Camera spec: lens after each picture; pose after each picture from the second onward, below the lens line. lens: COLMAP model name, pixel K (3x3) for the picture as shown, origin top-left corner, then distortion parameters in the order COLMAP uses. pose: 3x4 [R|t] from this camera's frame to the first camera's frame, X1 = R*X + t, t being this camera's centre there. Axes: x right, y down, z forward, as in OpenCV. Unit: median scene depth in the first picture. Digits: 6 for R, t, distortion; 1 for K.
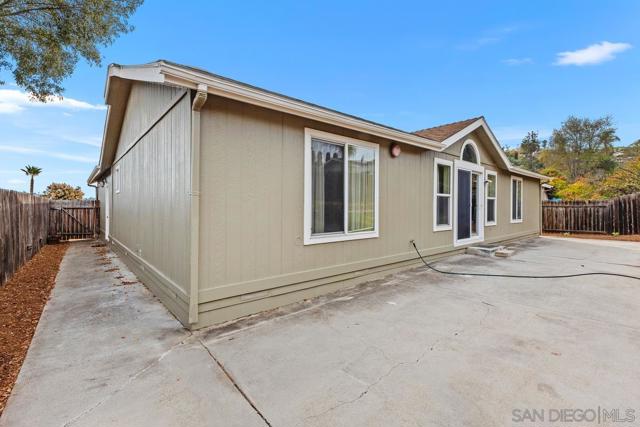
lens RADIAL K [[292.3, 0, 319.8], [0, 292.3, 207.3], [0, 0, 1]] dist [-0.001406, -0.000329]
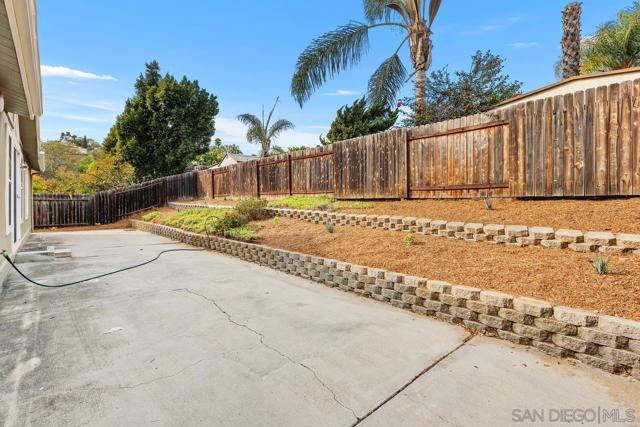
lens RADIAL K [[292.3, 0, 319.8], [0, 292.3, 207.3], [0, 0, 1]] dist [-0.001406, -0.000329]
pose [[-0.051565, -0.015978, 0.998542, -0.168525], [-0.002562, 0.999871, 0.015867, 0.003728], [-0.998666, -0.001740, -0.051599, 0.177021]]
